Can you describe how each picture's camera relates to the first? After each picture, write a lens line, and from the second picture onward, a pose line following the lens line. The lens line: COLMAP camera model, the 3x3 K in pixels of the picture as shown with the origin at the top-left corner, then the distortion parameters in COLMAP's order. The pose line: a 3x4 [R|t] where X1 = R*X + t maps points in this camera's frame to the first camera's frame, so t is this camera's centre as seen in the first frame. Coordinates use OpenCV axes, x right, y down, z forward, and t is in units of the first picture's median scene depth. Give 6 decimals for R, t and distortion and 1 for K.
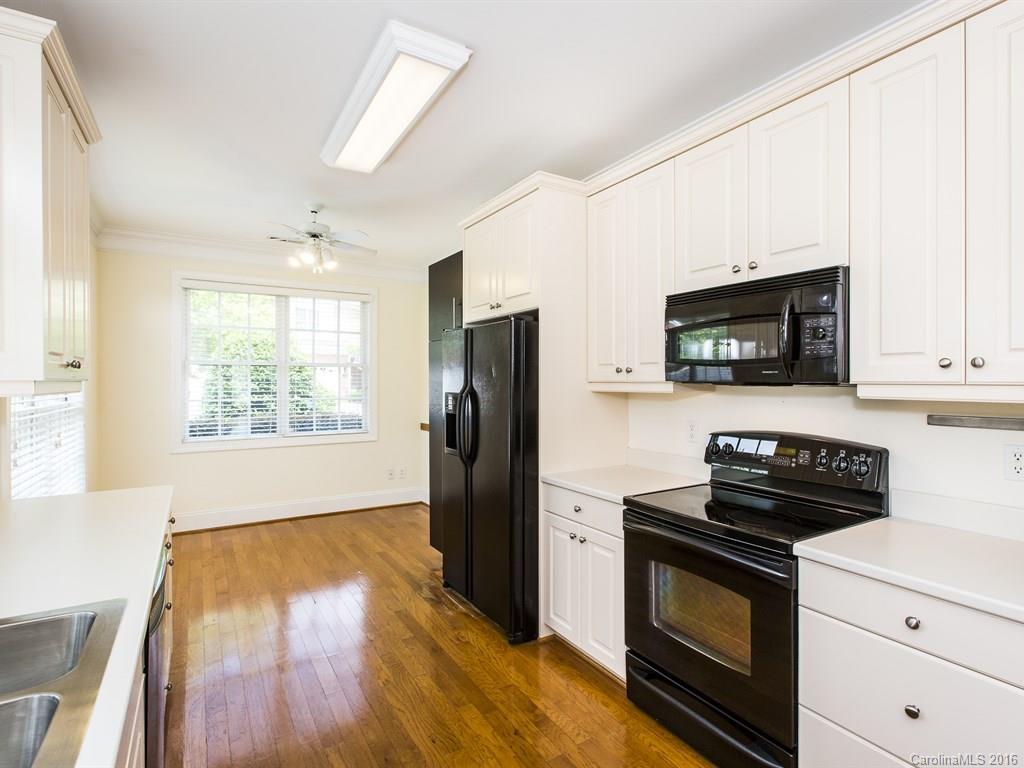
lens RADIAL K [[512.5, 0, 504.8], [0, 512.5, 380.8], [0, 0, 1]] dist [0.001190, -0.000239]
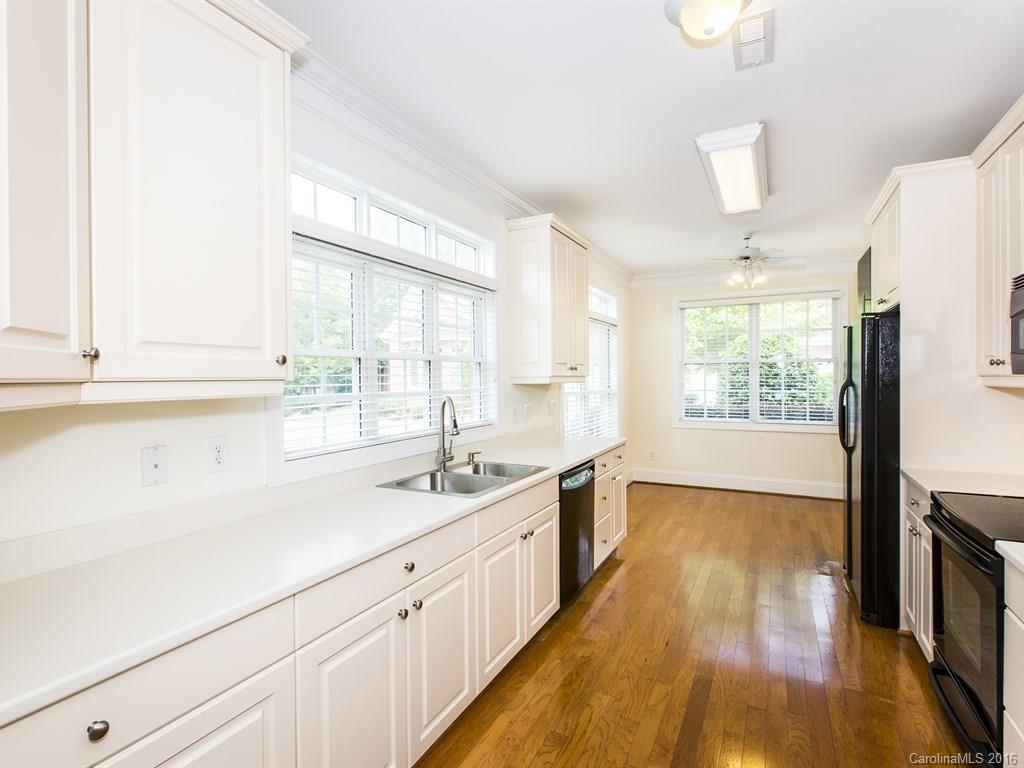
lens RADIAL K [[512.5, 0, 507.9], [0, 512.5, 378.2], [0, 0, 1]] dist [0.001190, -0.000239]
pose [[0.508699, 0.000897, -0.860944, 0.376451], [0.003835, 0.999987, 0.003307, 0.000758], [0.860936, -0.004985, 0.508689, -0.120387]]
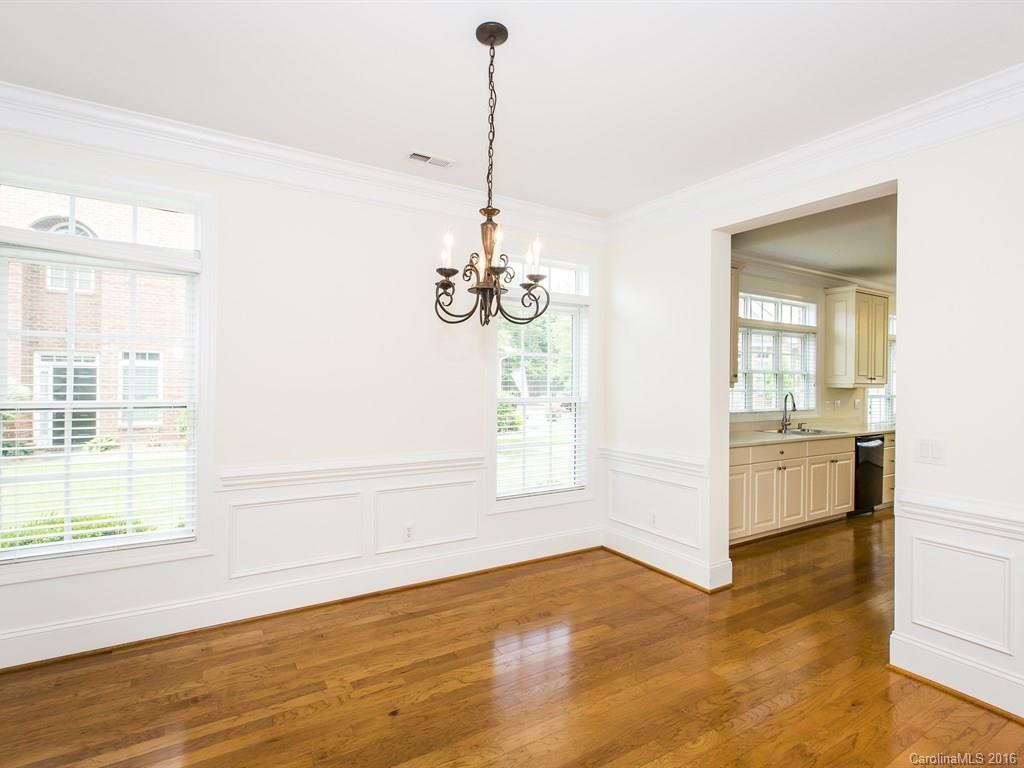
lens RADIAL K [[512.5, 0, 508.9], [0, 512.5, 384.5], [0, 0, 1]] dist [0.001190, -0.000239]
pose [[-0.006237, 0.013694, -0.999887, 1.167732], [-0.011835, 0.999835, 0.013767, -0.004526], [0.999911, 0.011919, -0.006074, -0.610361]]
